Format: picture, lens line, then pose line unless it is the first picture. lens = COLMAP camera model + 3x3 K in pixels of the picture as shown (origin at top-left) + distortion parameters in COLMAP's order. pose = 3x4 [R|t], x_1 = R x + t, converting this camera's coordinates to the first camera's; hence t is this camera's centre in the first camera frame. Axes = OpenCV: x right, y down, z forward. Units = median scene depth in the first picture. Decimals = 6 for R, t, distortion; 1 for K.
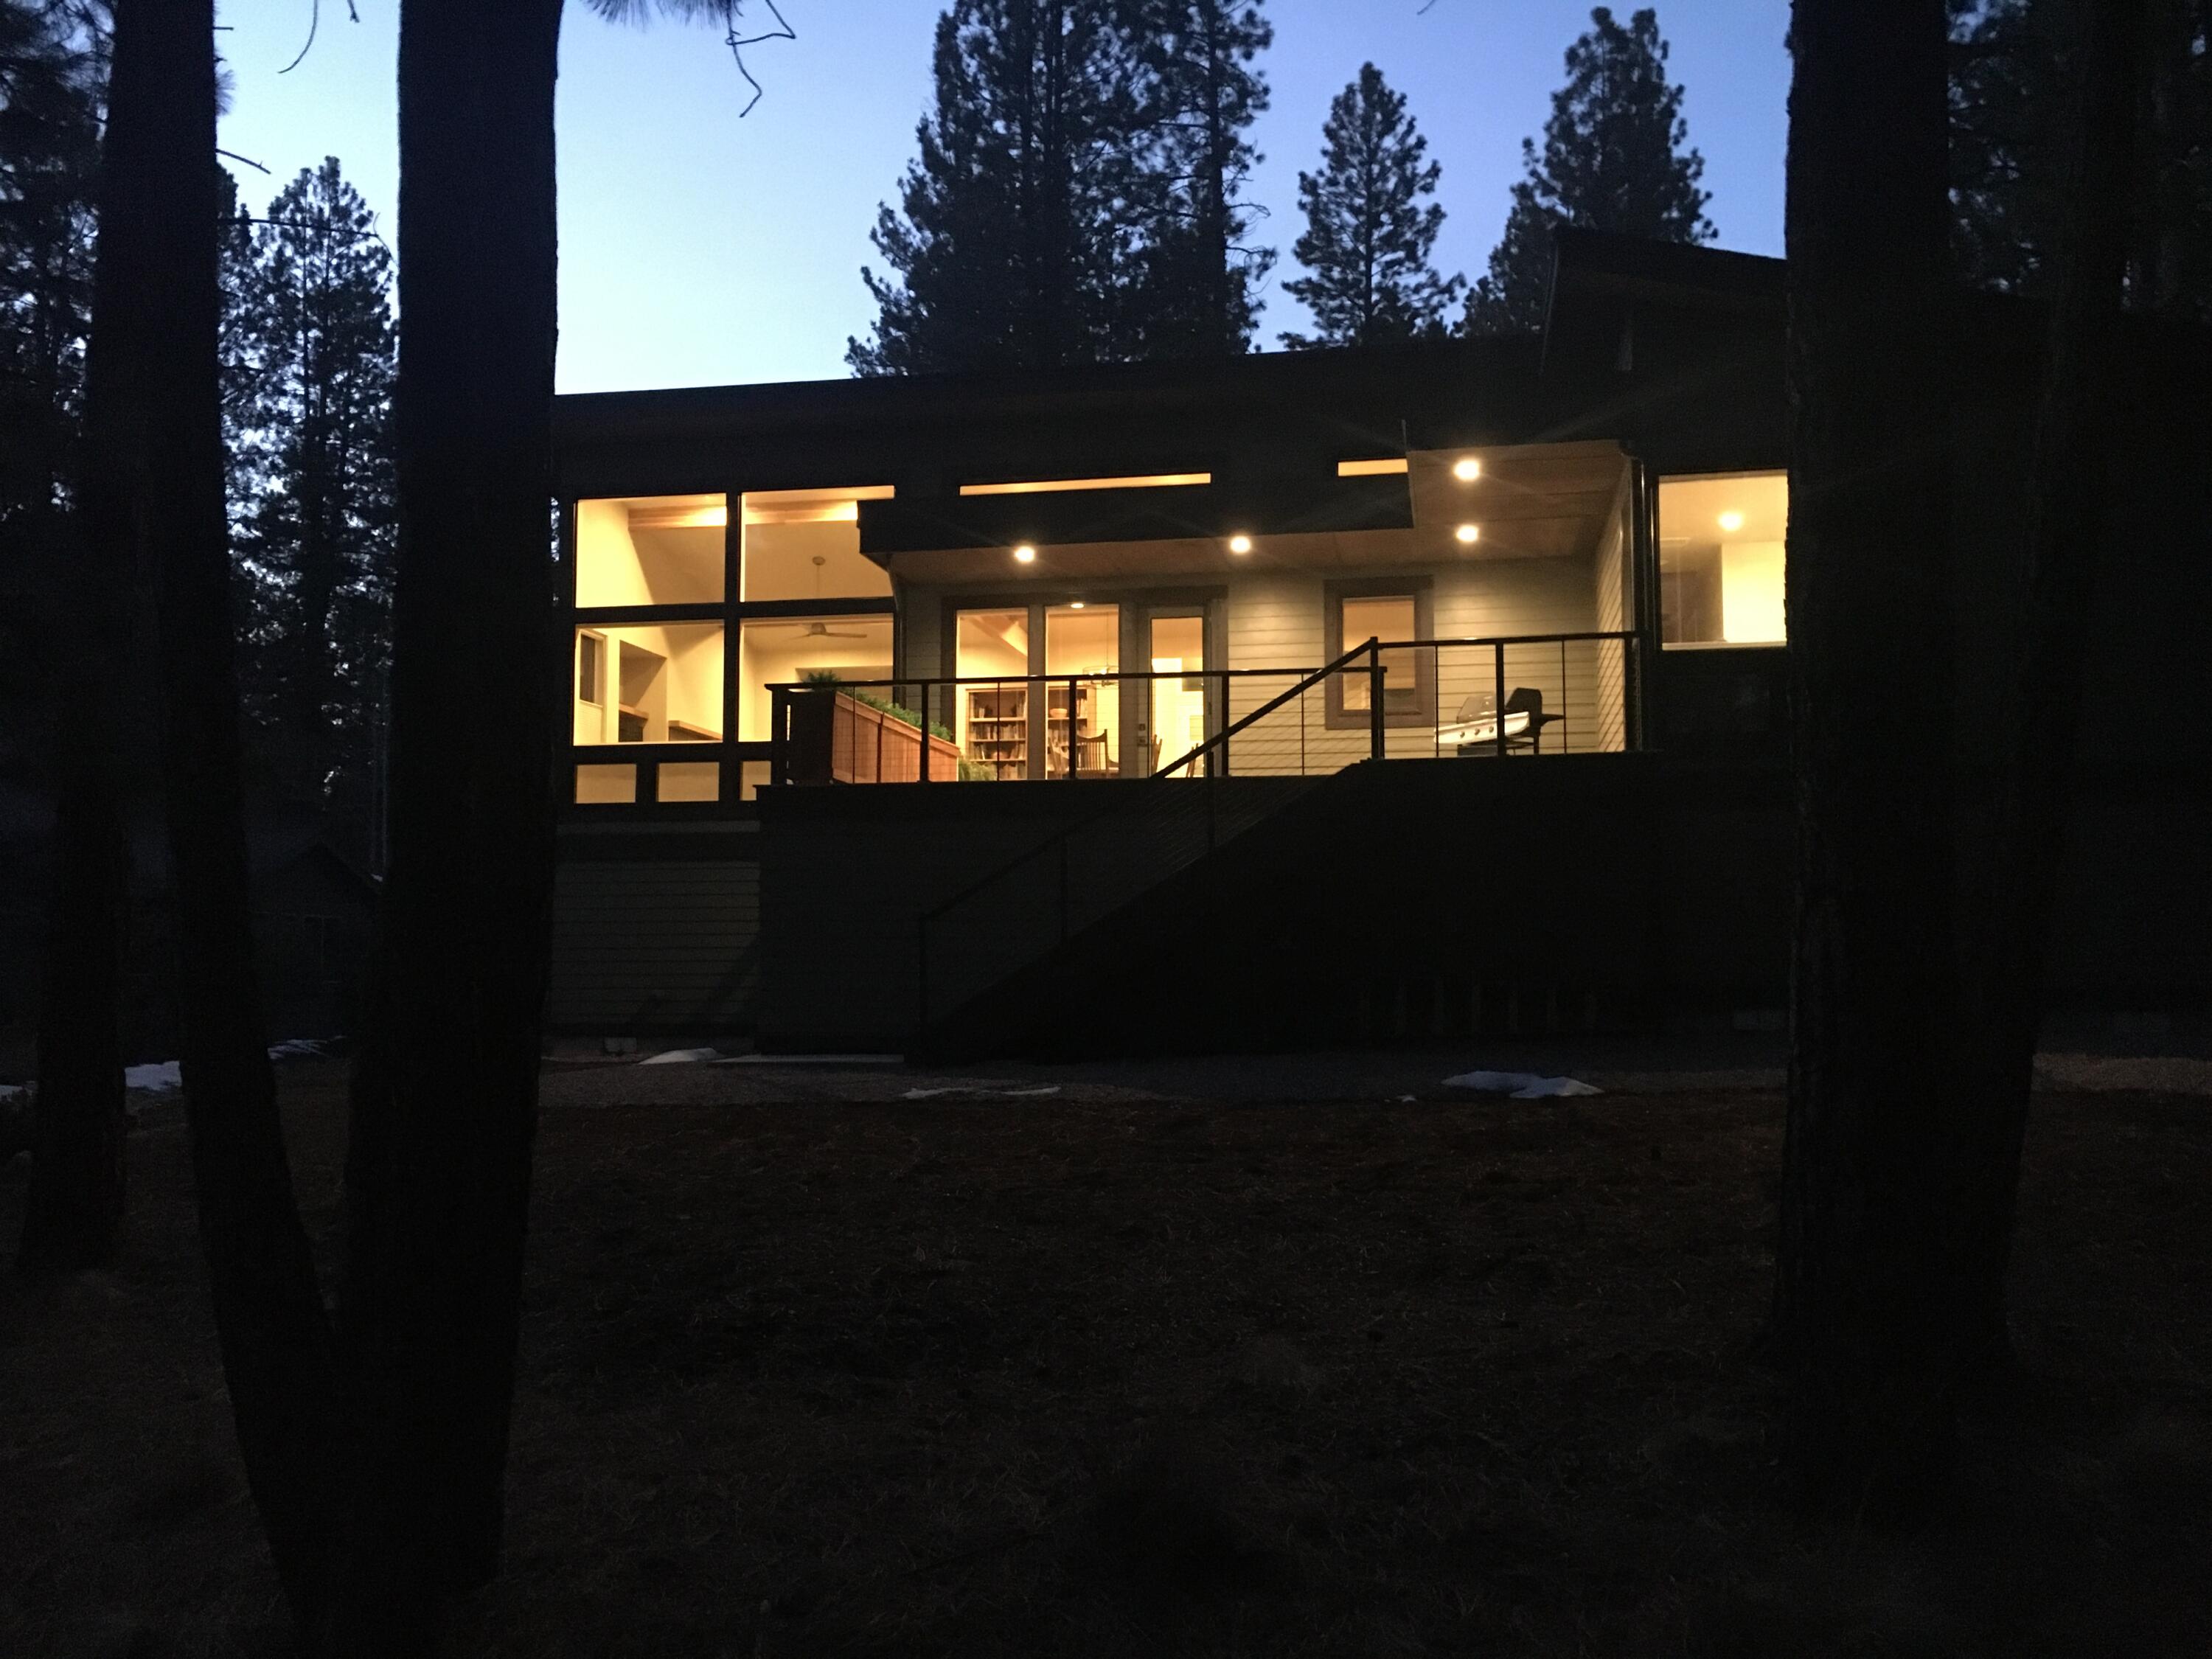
lens RADIAL K [[1849.7, 0, 1098.9], [0, 1849.7, 835.7], [0, 0, 1]] dist [0.080411, -0.090348]
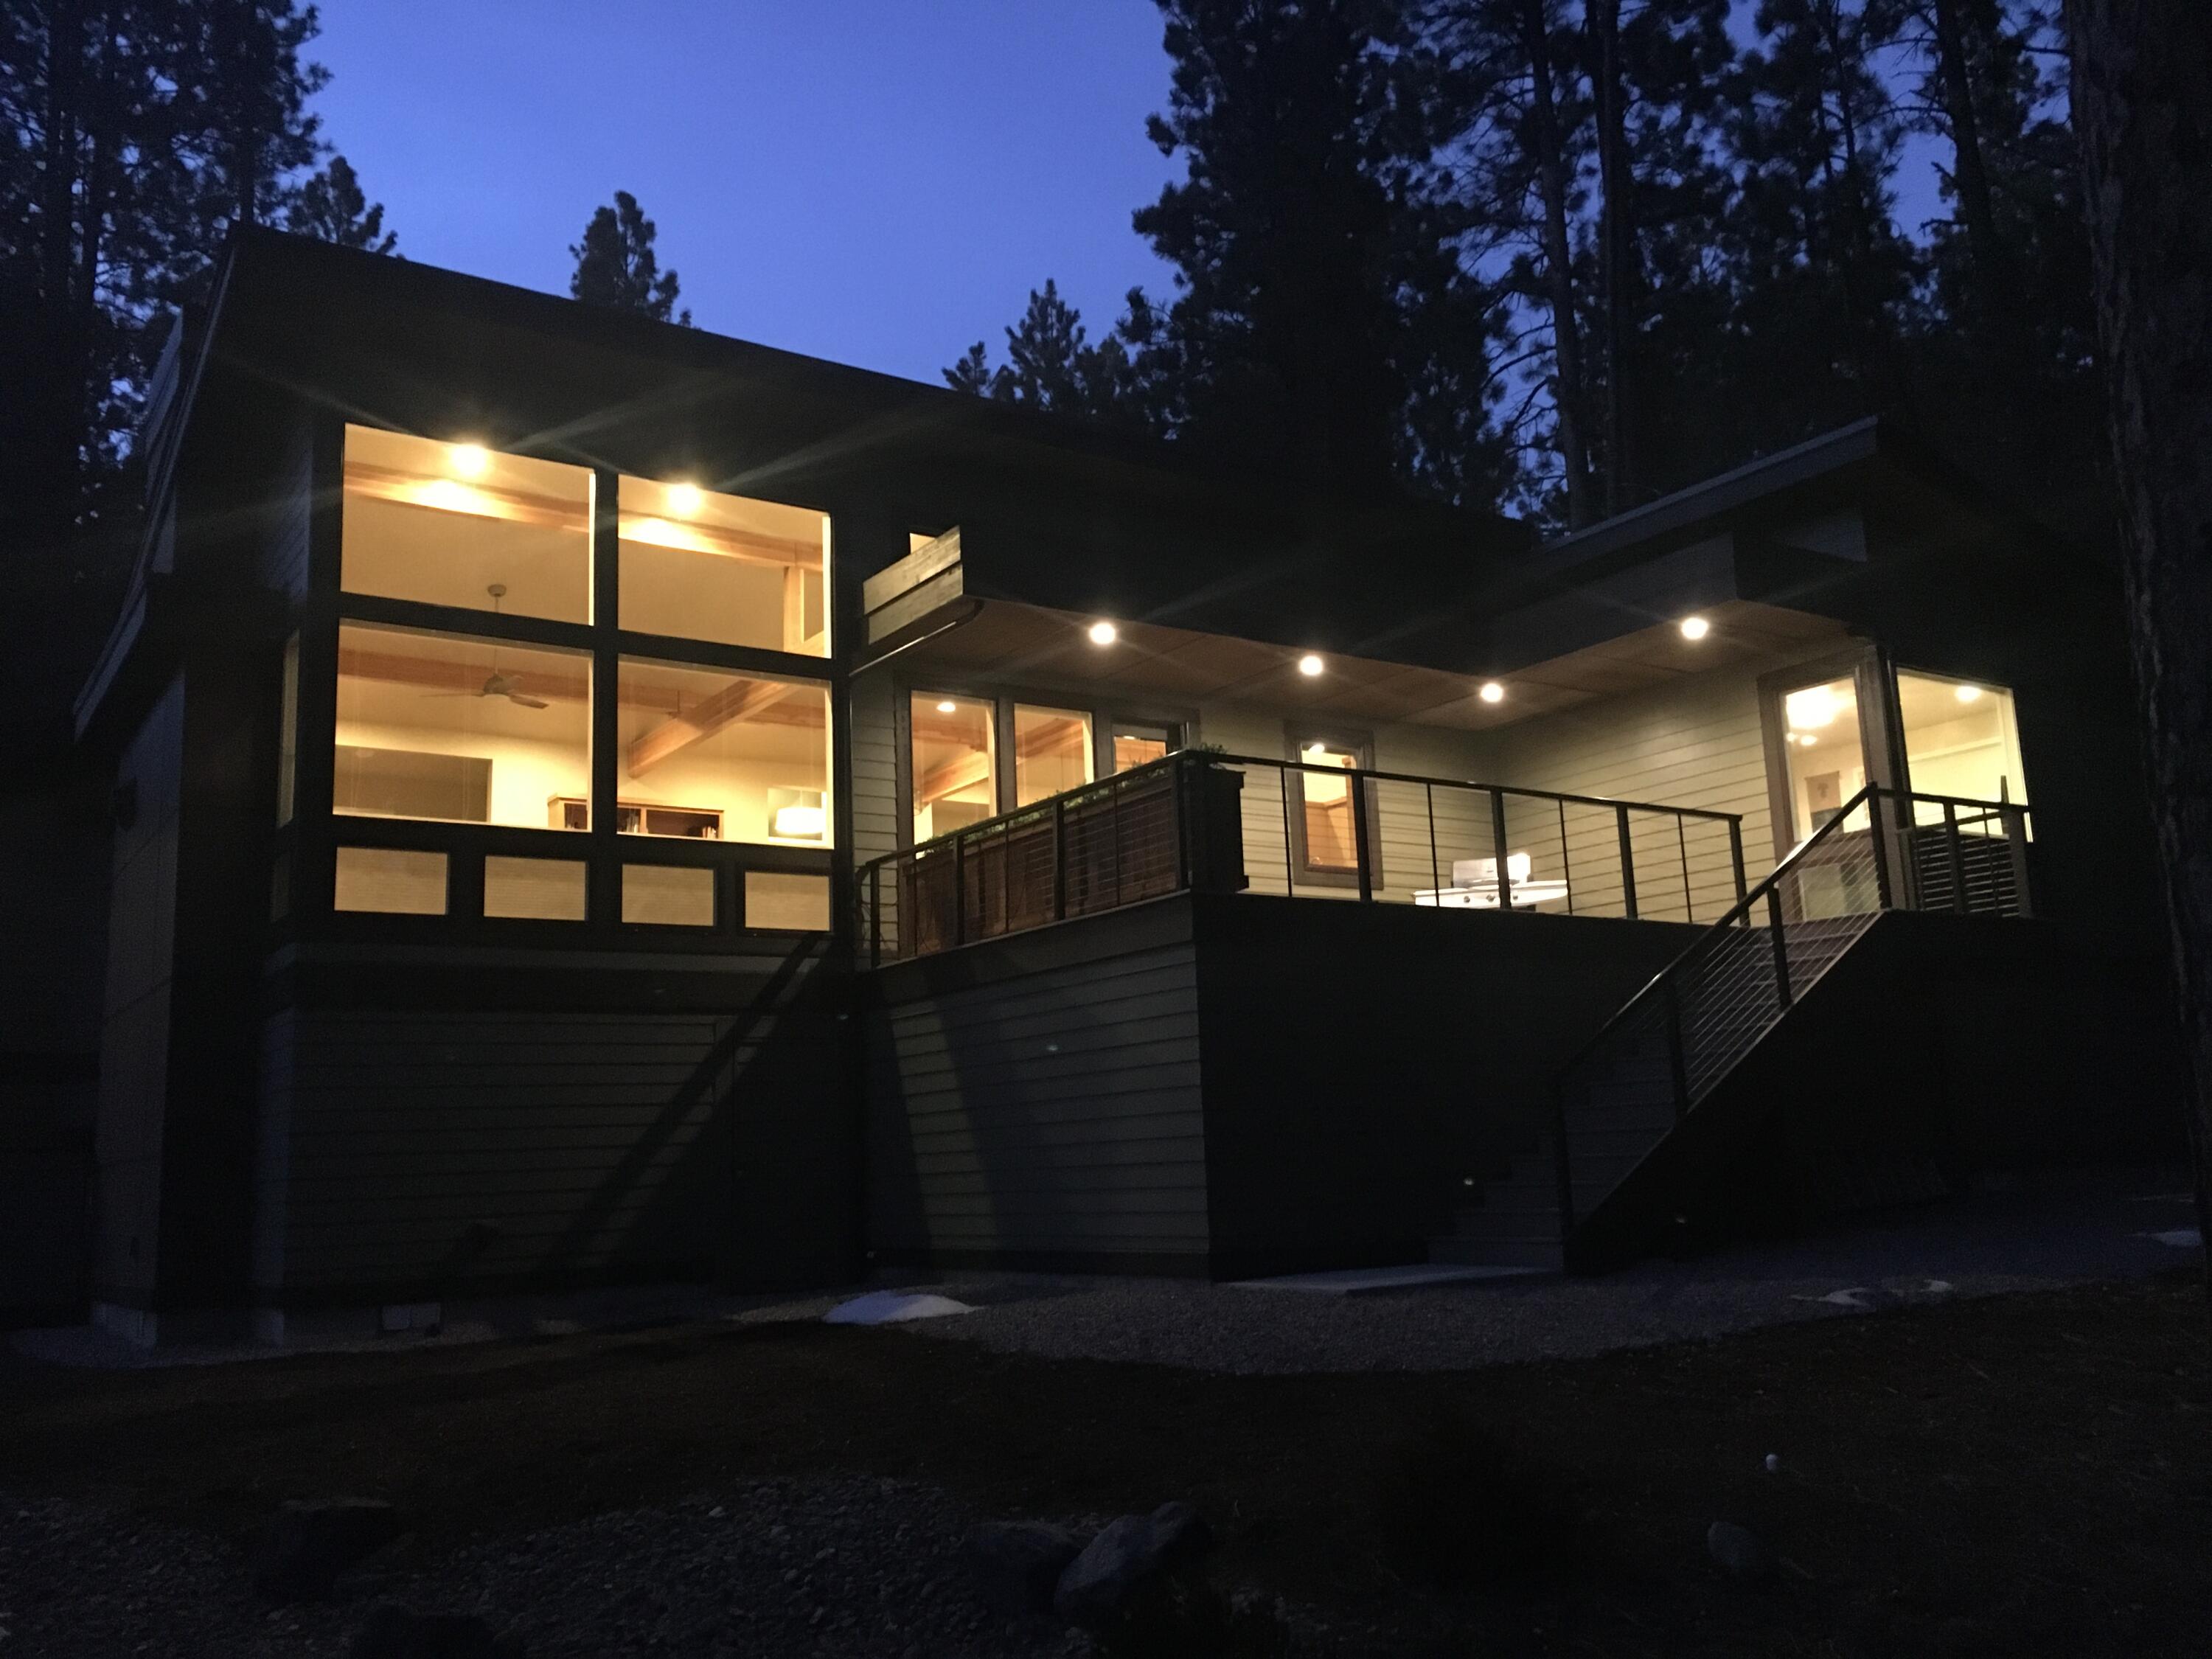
lens RADIAL K [[1849.7, 0, 1106.9], [0, 1849.7, 837.8], [0, 0, 1]] dist [0.080411, -0.090348]
pose [[0.730913, 0.095132, 0.675807, -0.557269], [-0.015649, 0.992313, -0.122760, 0.031480], [-0.682291, 0.079151, 0.726784, 0.408081]]
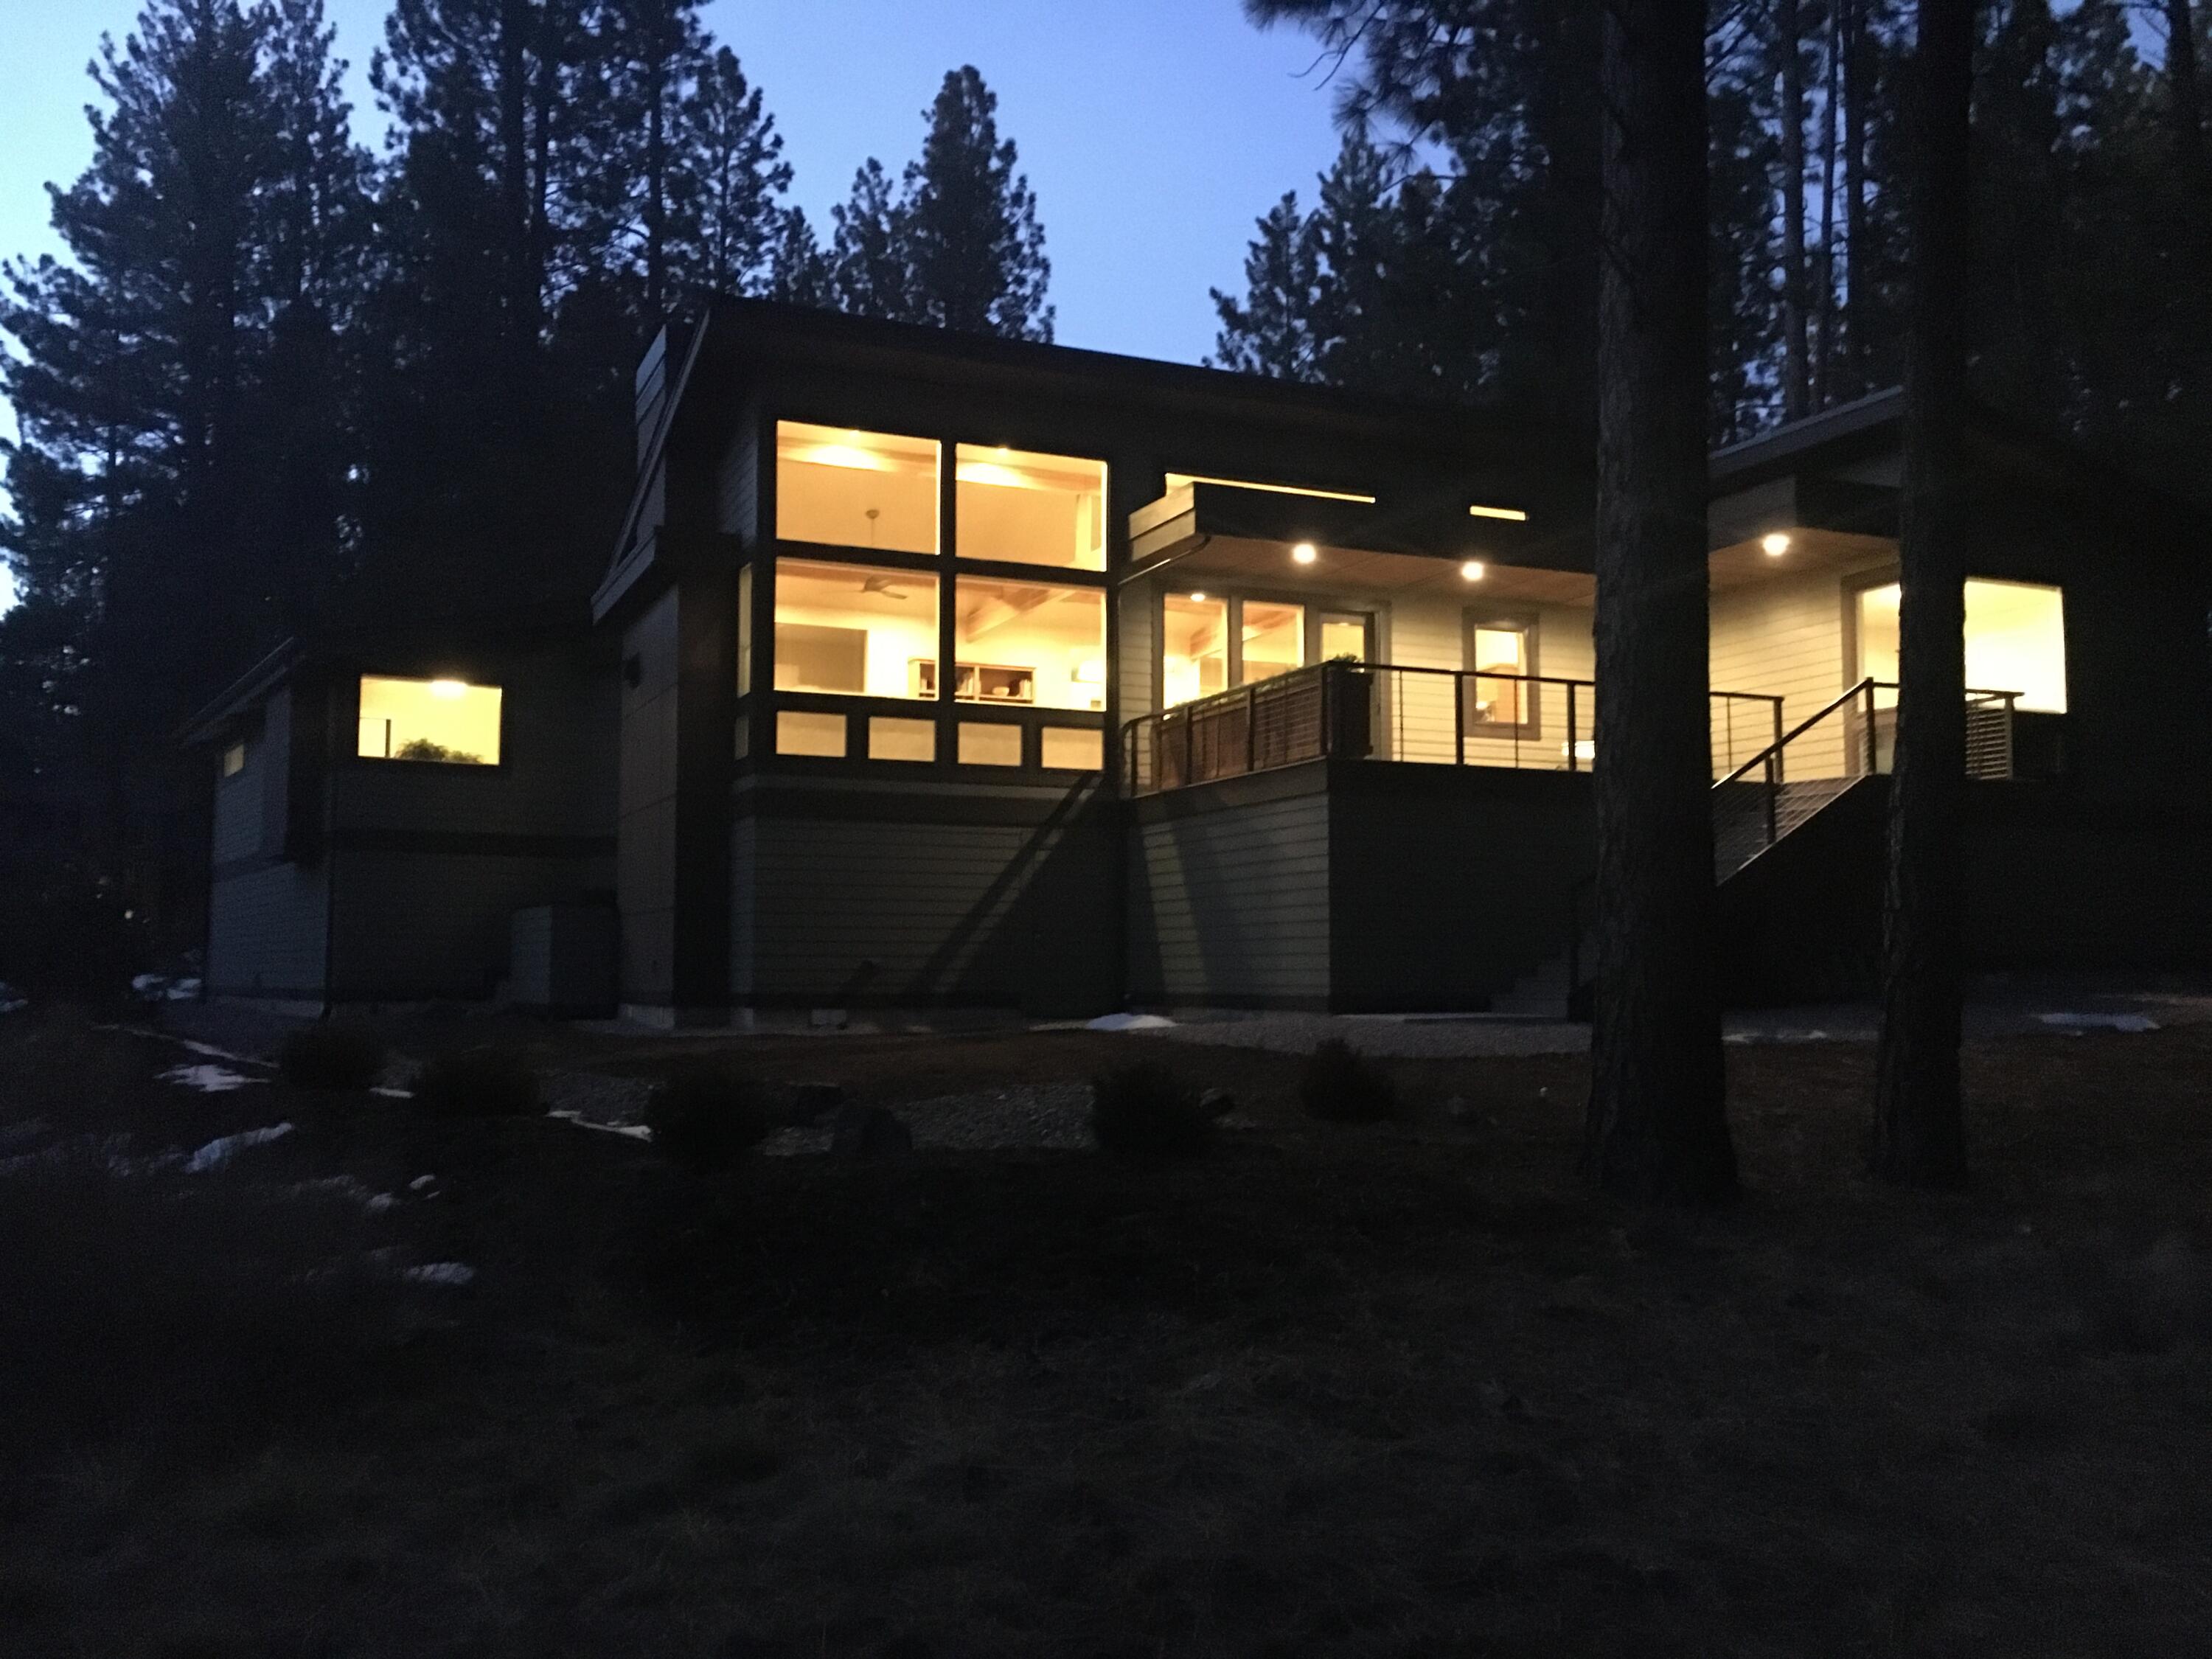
lens RADIAL K [[1849.7, 0, 1122.6], [0, 1849.7, 835.4], [0, 0, 1]] dist [0.080411, -0.090348]
pose [[0.835627, 0.043834, 0.547546, -0.687820], [-0.045558, 0.998907, -0.010440, 0.026331], [-0.547405, -0.016221, 0.836711, 0.155792]]
